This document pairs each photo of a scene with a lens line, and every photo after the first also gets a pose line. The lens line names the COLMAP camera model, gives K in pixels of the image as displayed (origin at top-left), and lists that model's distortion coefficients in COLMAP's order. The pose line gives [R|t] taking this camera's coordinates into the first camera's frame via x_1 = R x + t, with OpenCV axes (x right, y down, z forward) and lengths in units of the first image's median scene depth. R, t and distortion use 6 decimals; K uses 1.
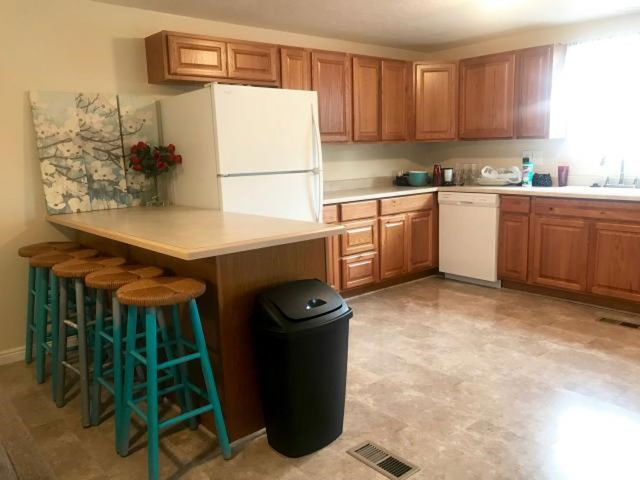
lens RADIAL K [[524.1, 0, 319.7], [0, 524.1, 239.3], [0, 0, 1]] dist [0.015614, 0.003947]
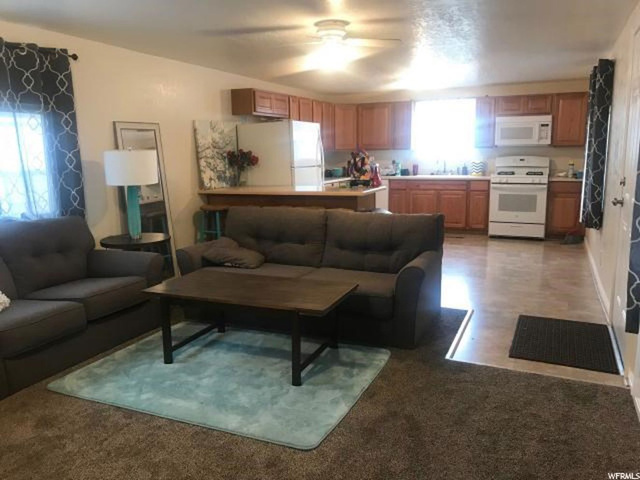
lens RADIAL K [[524.1, 0, 320.7], [0, 524.1, 241.1], [0, 0, 1]] dist [0.015614, 0.003947]
pose [[0.901233, -0.063947, 0.428592, -0.857715], [0.070220, 0.997531, 0.001177, 0.139567], [-0.427609, 0.029035, 0.903498, -0.697135]]
